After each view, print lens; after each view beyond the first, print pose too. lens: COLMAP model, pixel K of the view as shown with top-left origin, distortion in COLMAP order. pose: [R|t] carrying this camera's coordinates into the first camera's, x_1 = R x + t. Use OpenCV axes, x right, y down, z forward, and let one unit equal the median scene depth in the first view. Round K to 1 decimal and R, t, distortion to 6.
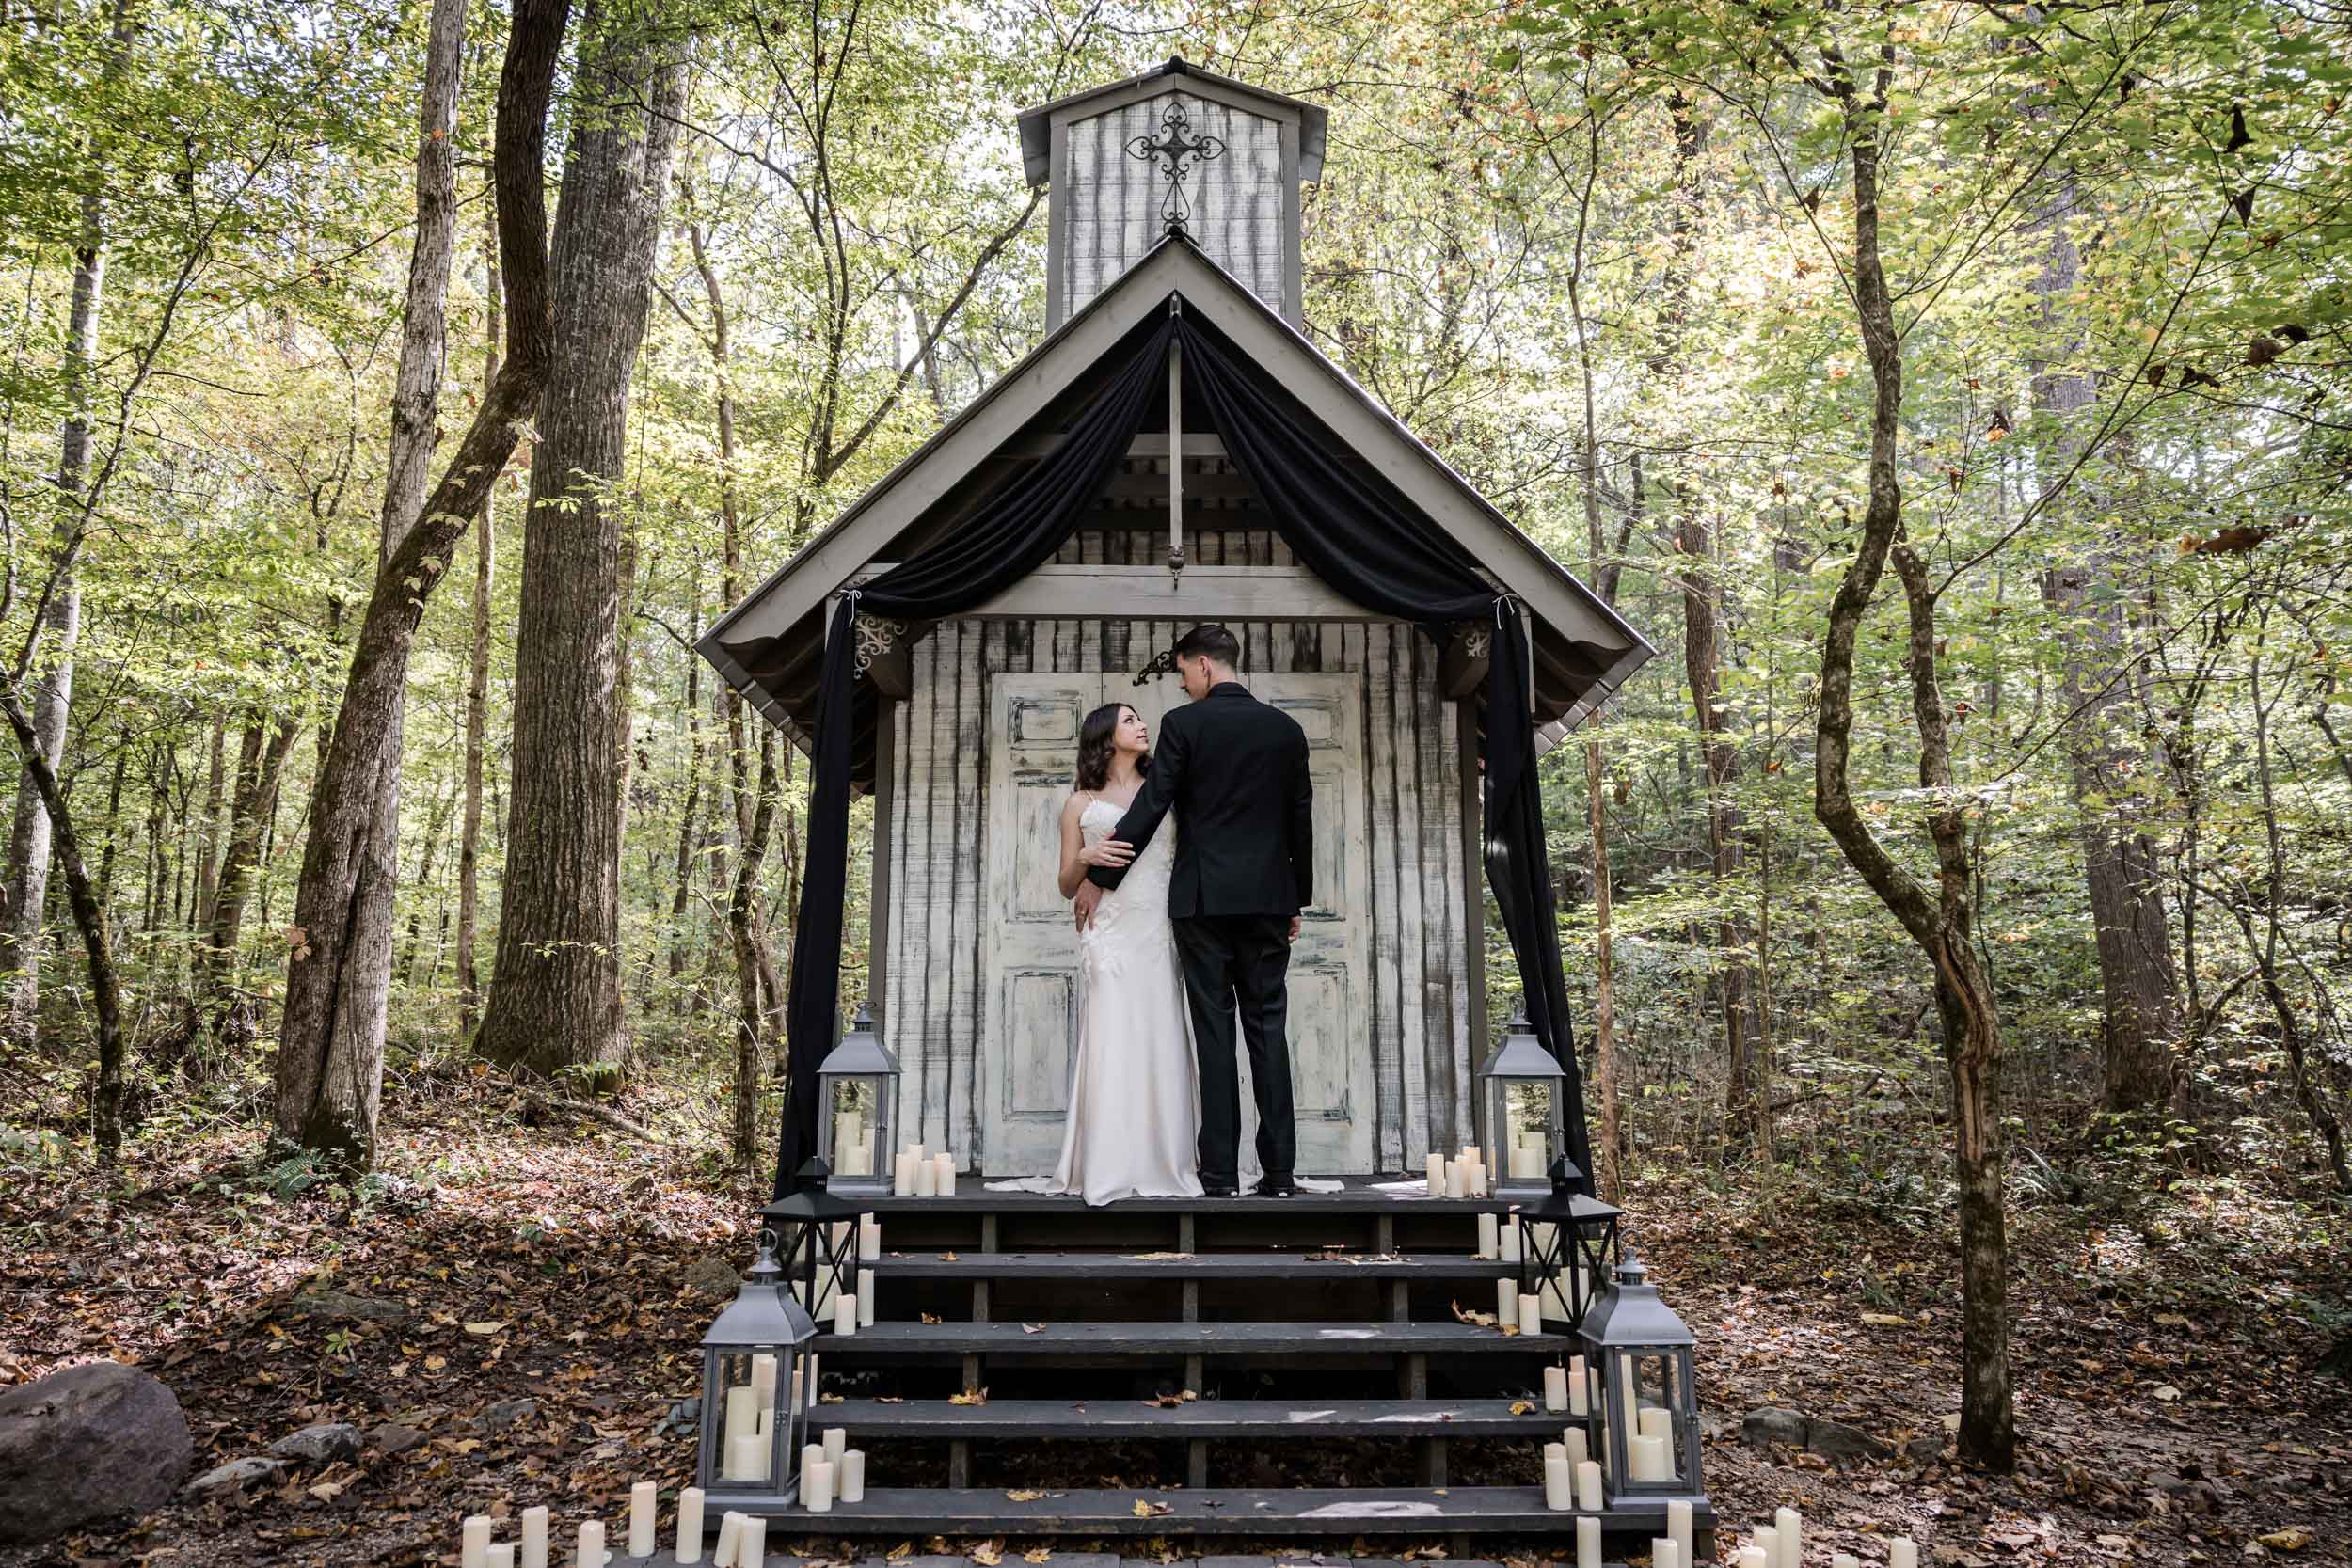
lens RADIAL K [[1624.8, 0, 1175.0], [0, 1624.8, 775.3], [0, 0, 1]] dist [-0.001771, -0.000704]
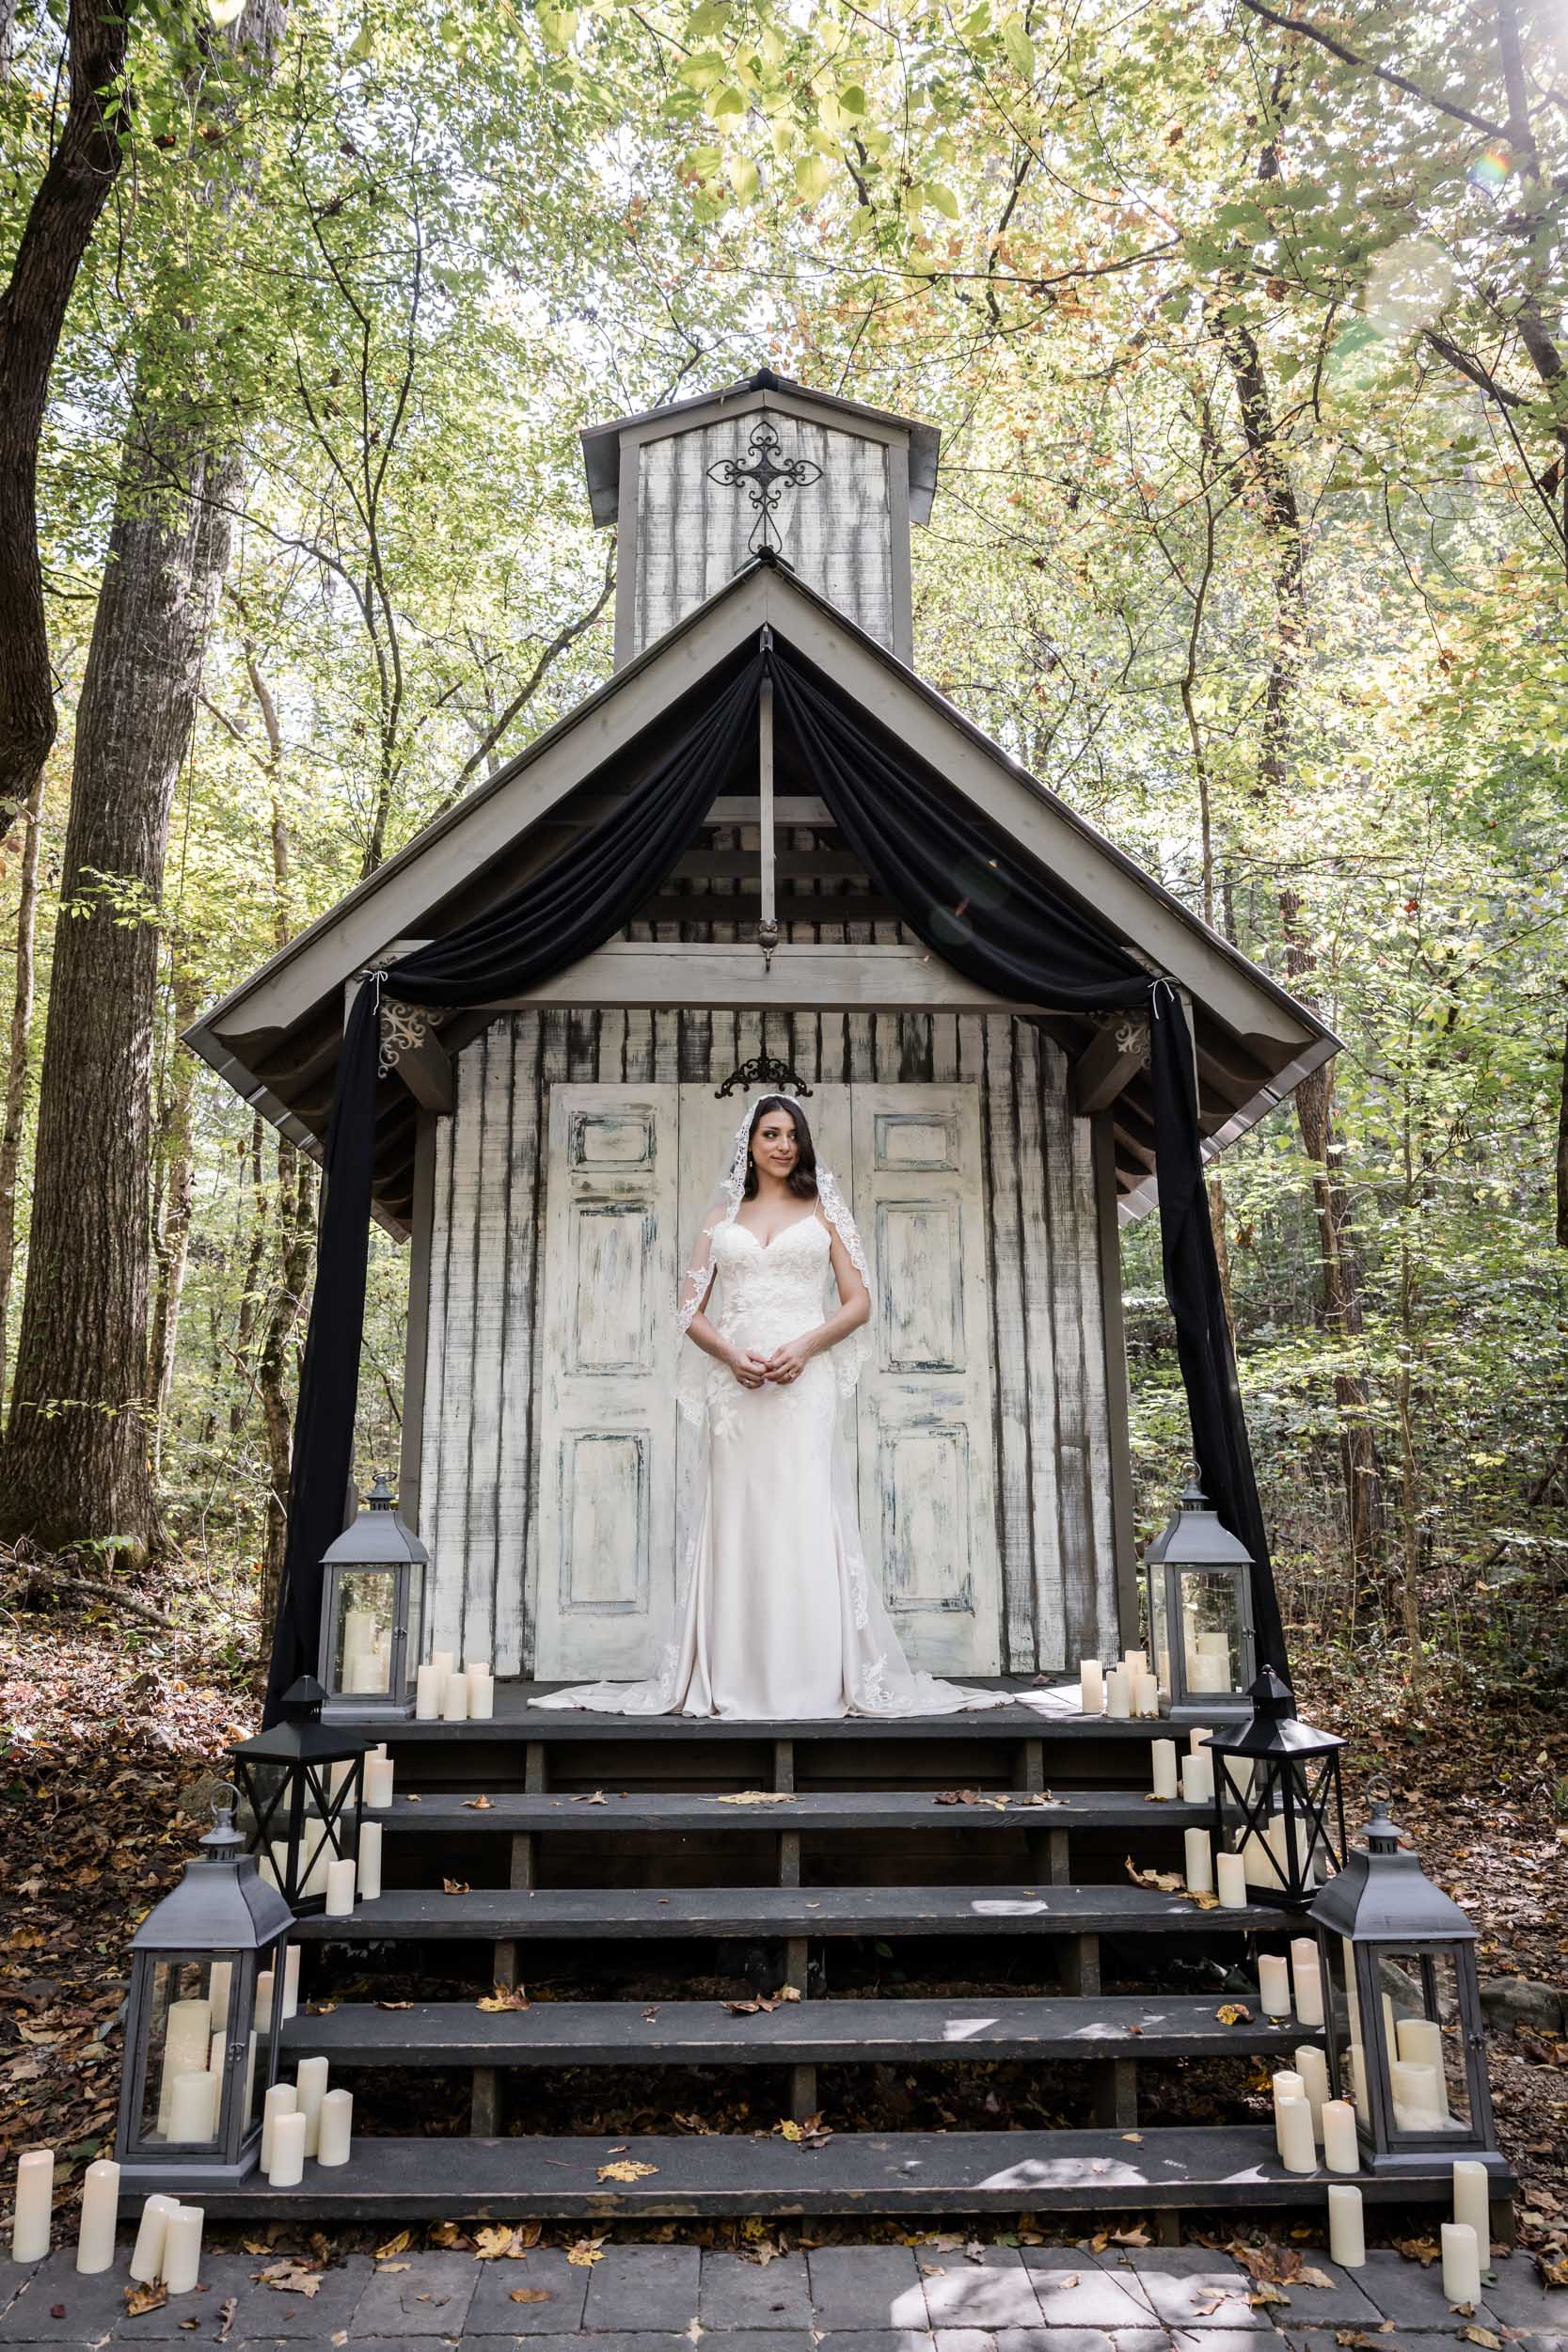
lens RADIAL K [[1624.8, 0, 775.1], [0, 1624.8, 1171.6], [0, 0, 1]] dist [-0.001771, -0.000704]
pose [[0.999905, -0.000217, 0.013777, -0.006314], [0.000759, 0.999223, -0.039394, 0.018392], [-0.013758, 0.039401, 0.999129, 0.153916]]
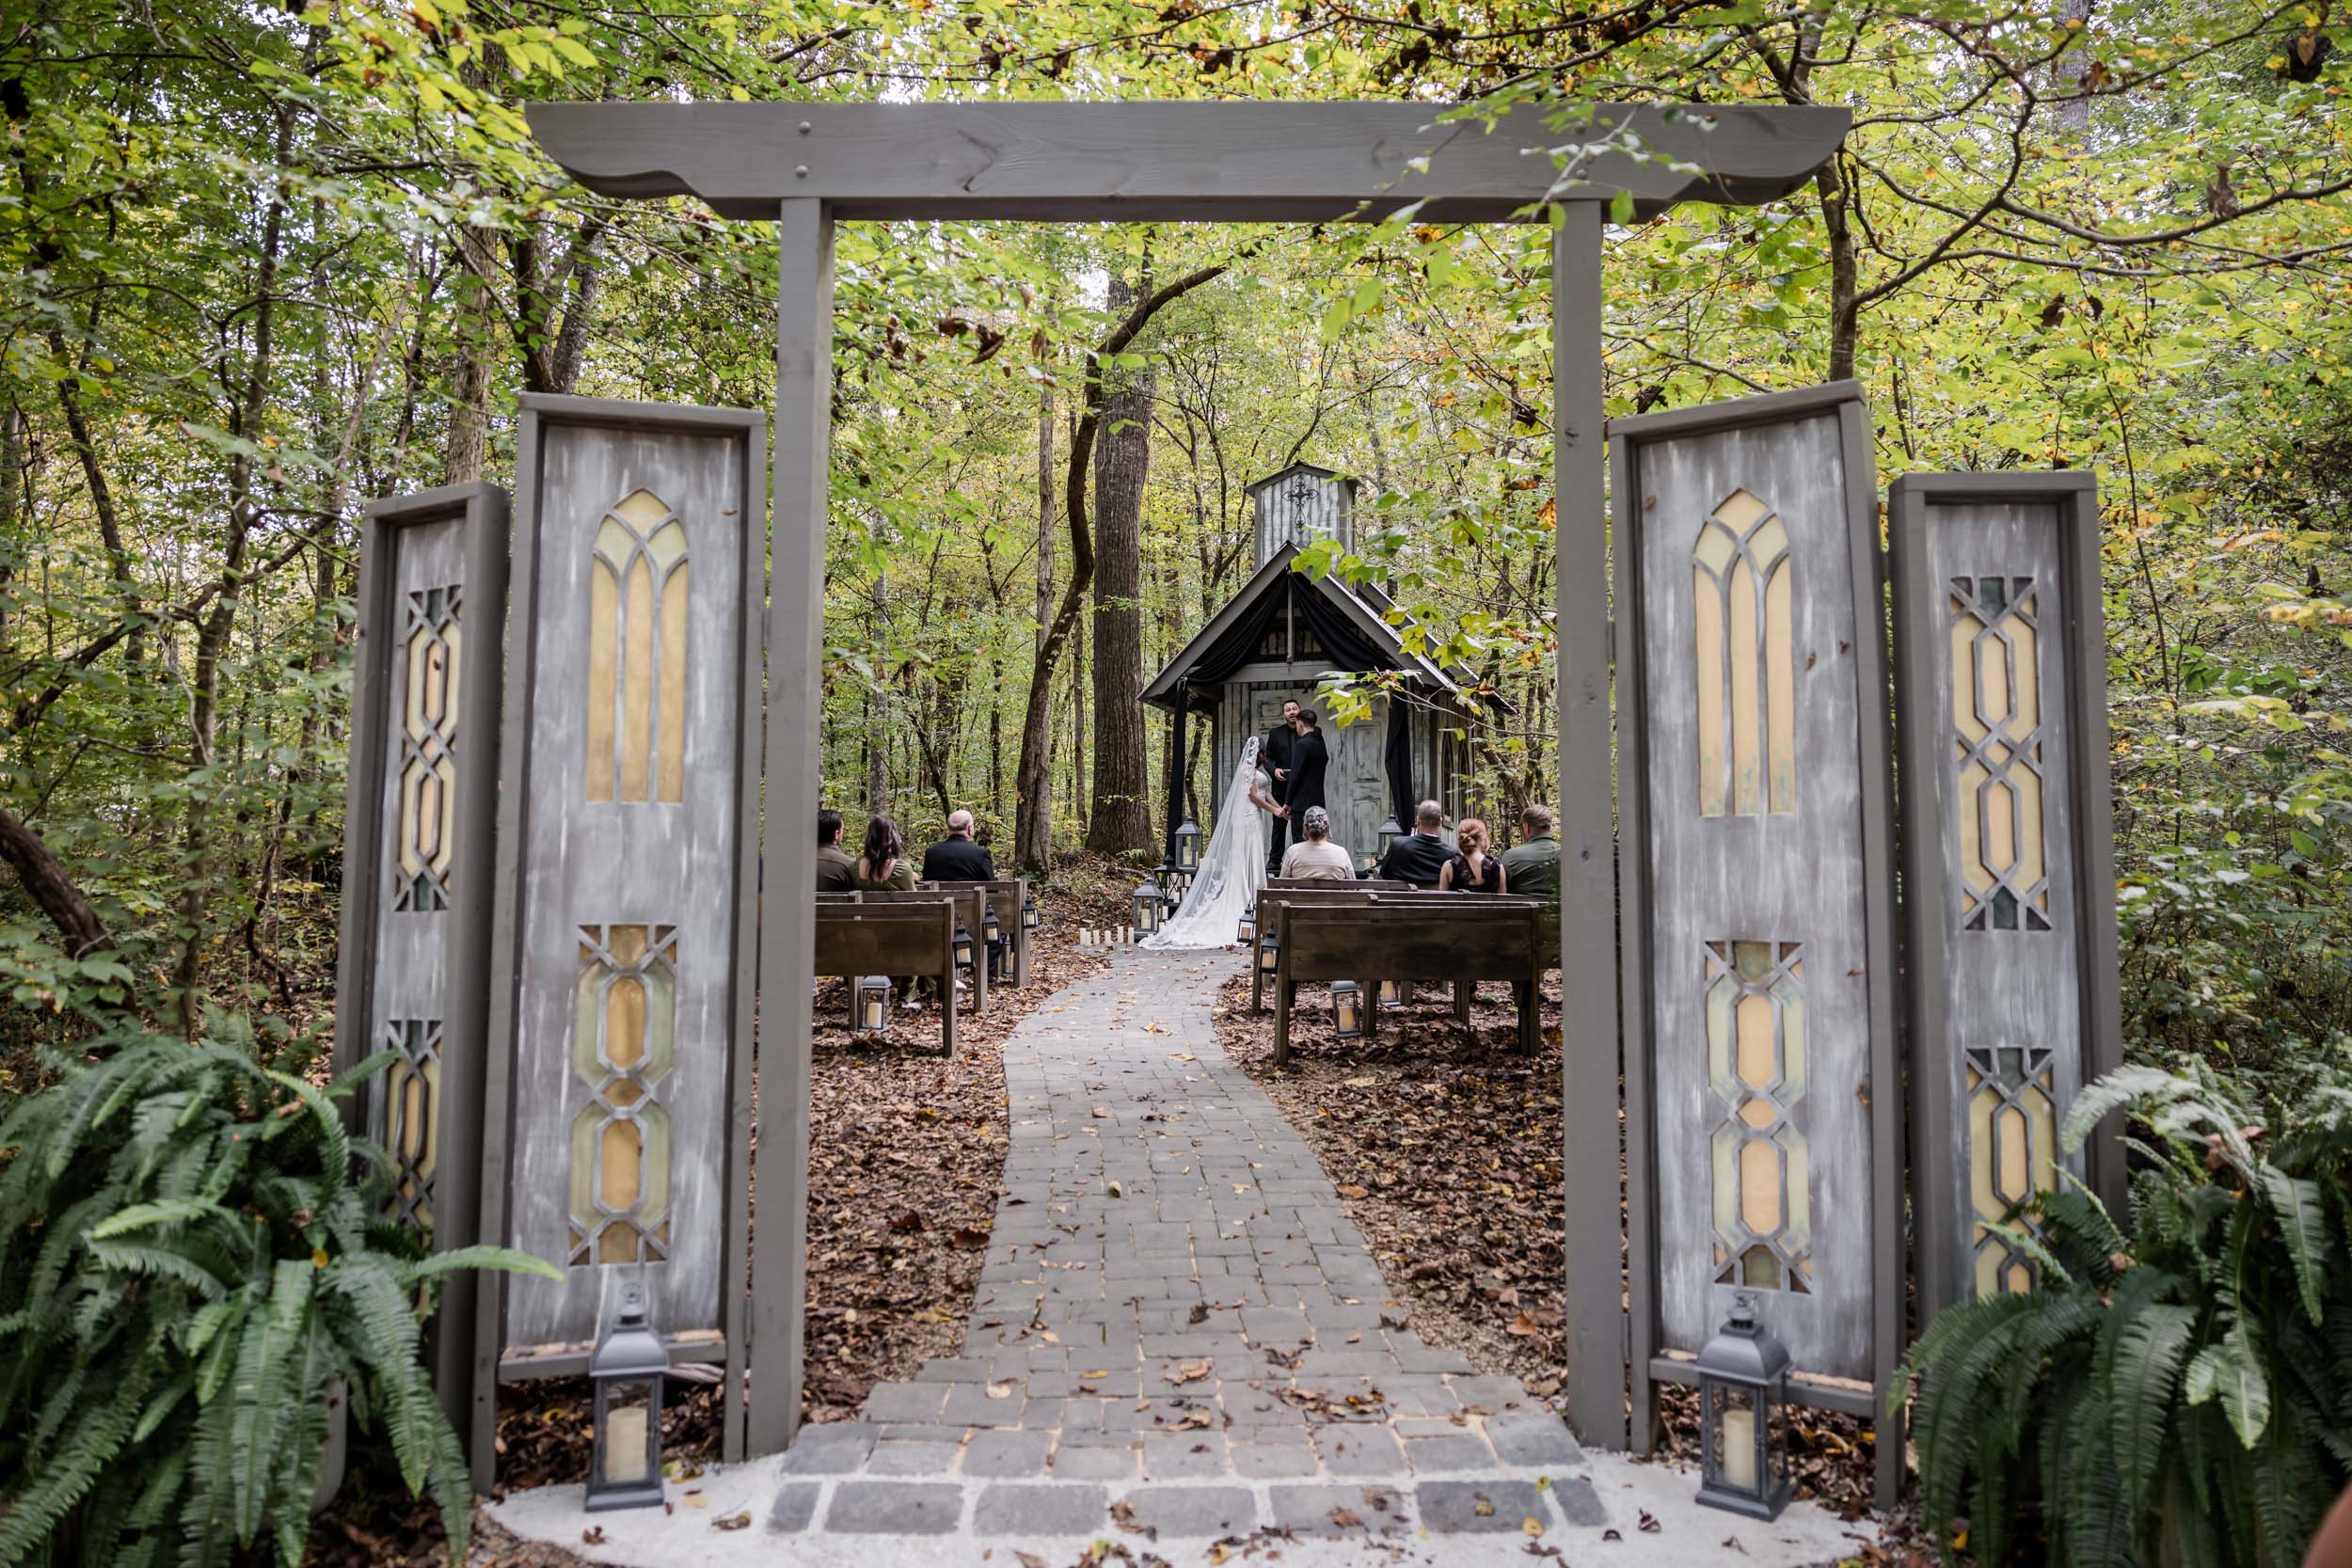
lens RADIAL K [[1624.8, 0, 1180.2], [0, 1624.8, 778.9], [0, 0, 1]] dist [-0.001771, -0.000704]
pose [[0.936824, -0.026167, -0.348820, 0.736870], [0.058058, 0.994998, 0.081285, -0.151655], [0.344948, -0.096402, 0.933658, -1.608956]]
